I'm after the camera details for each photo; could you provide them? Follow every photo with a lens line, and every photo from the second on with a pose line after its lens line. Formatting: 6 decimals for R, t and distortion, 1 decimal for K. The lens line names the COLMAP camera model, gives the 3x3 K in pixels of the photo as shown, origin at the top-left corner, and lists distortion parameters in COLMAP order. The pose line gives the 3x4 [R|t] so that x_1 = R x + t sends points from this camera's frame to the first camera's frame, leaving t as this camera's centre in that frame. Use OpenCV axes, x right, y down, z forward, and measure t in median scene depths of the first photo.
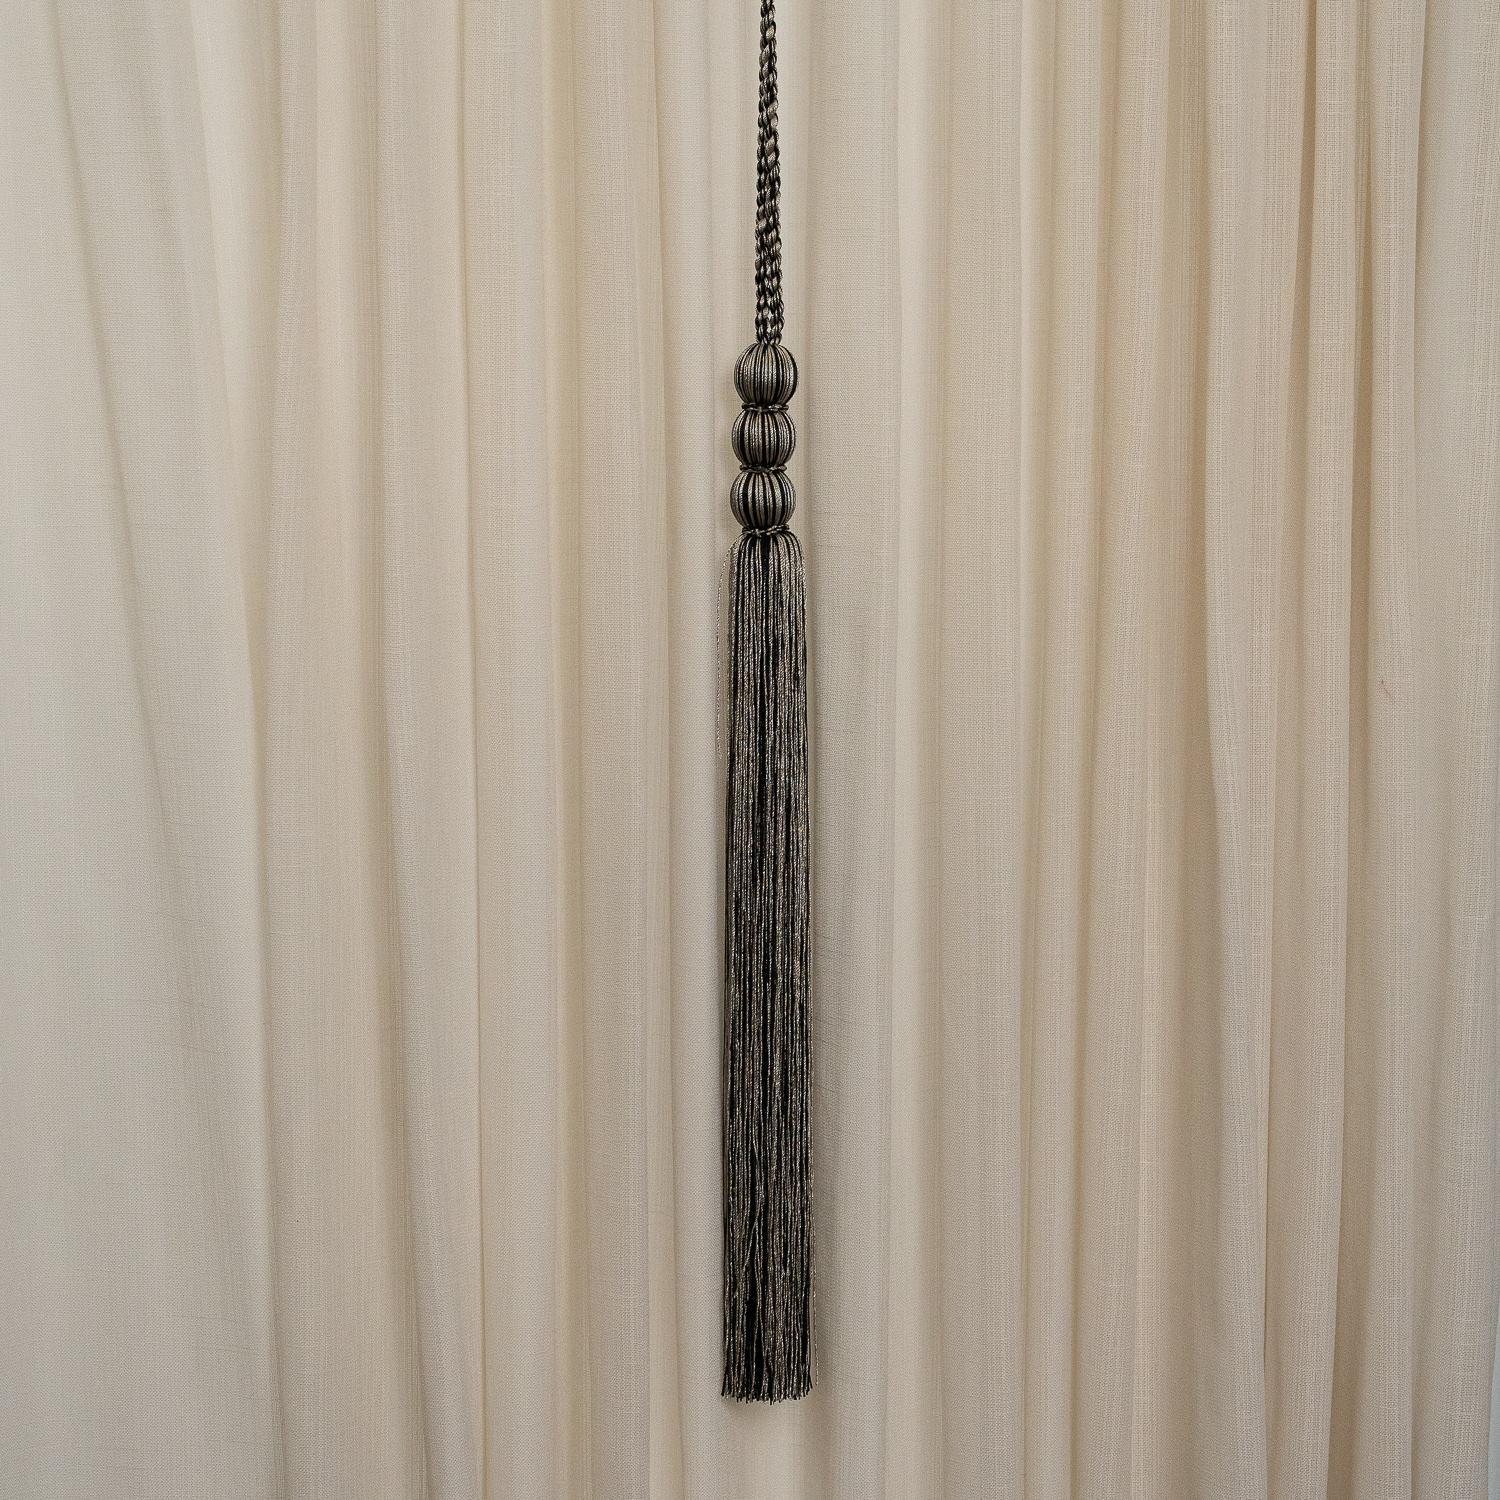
lens RADIAL K [[3756.8, 0, 750.2], [0, 3756.8, 750.4], [0, 0, 1]] dist [-0.056932, 0.000000]
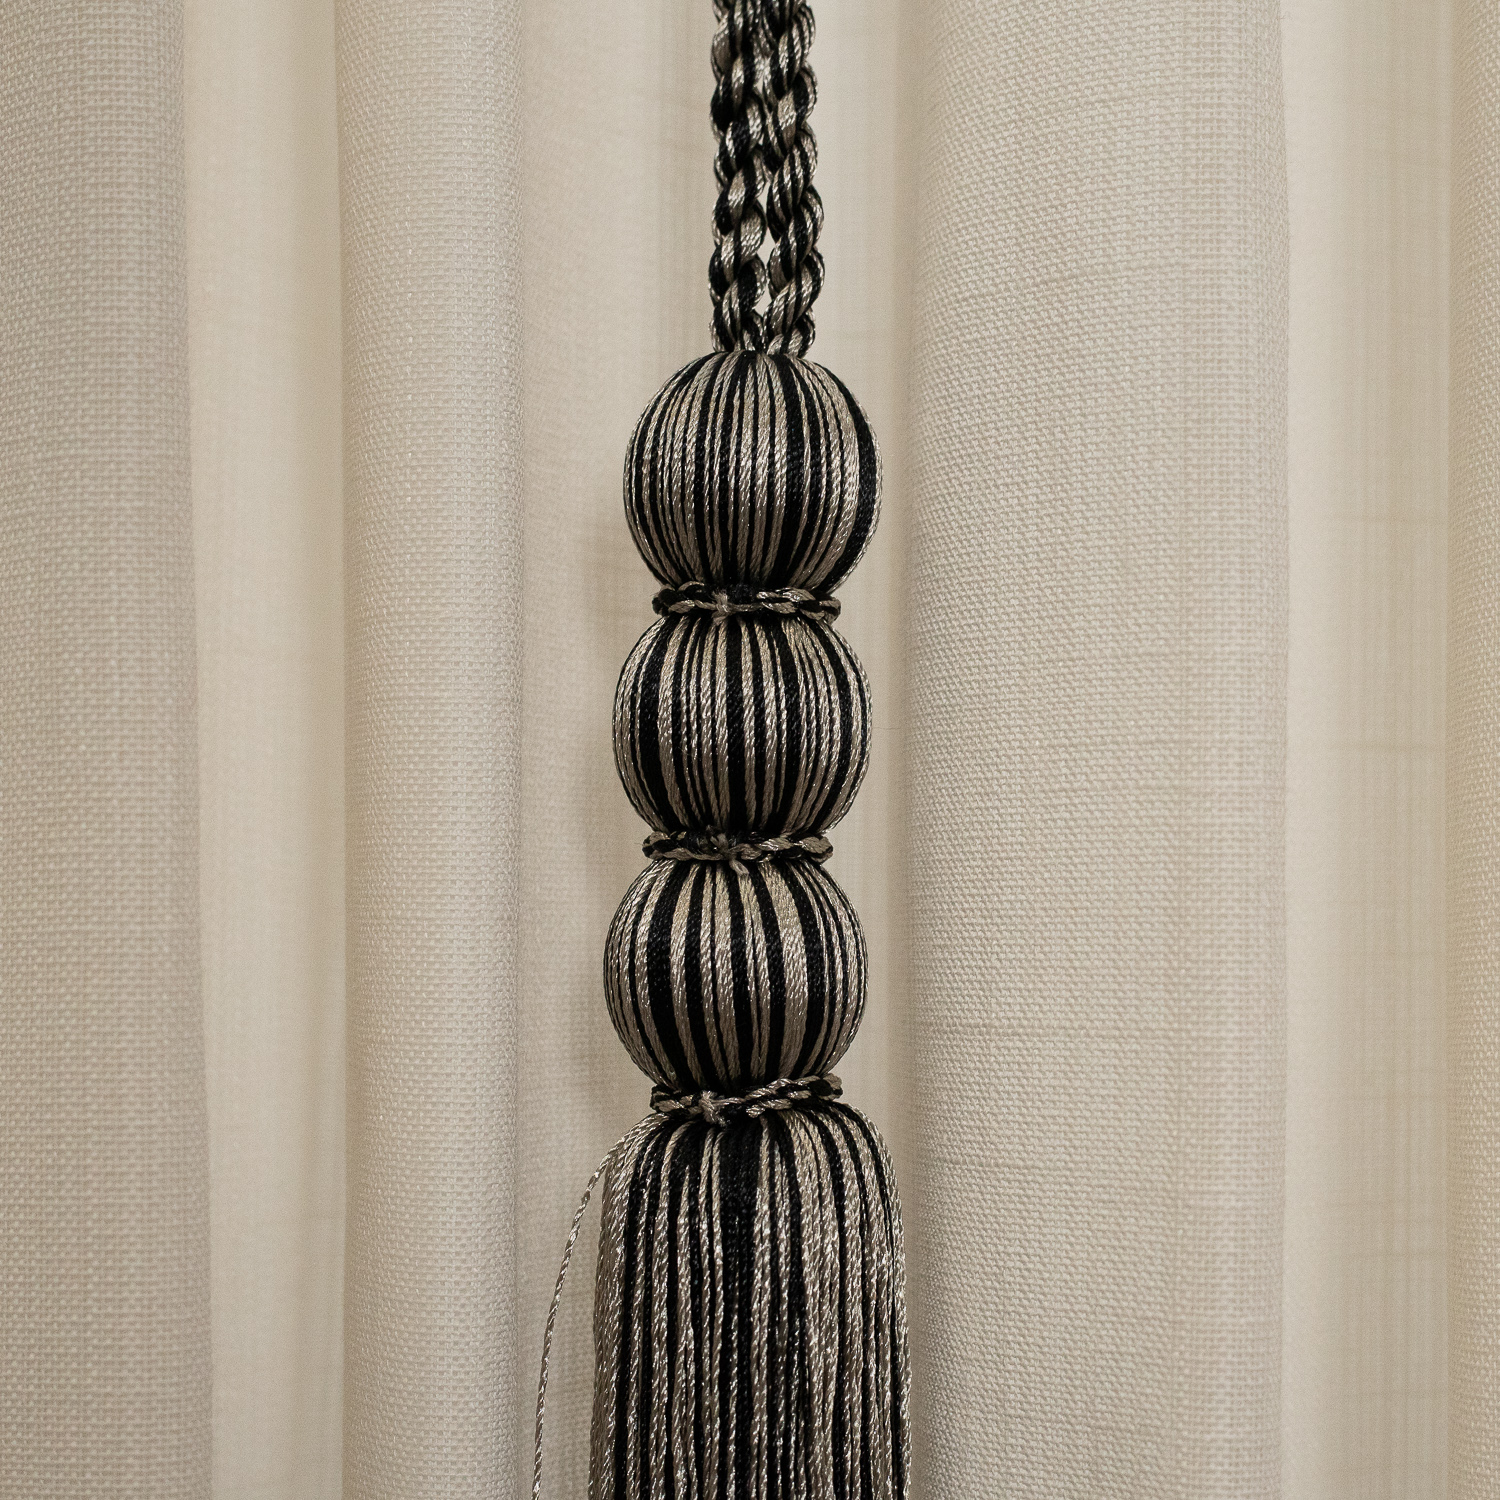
lens RADIAL K [[3756.8, 0, 749.7], [0, 3756.8, 750.6], [0, 0, 1]] dist [-0.056932, 0.000000]
pose [[0.999795, 0.004928, -0.019653, 0.009253], [-0.007563, 0.990630, -0.136361, -0.047606], [0.018797, 0.136482, 0.990464, 0.755009]]
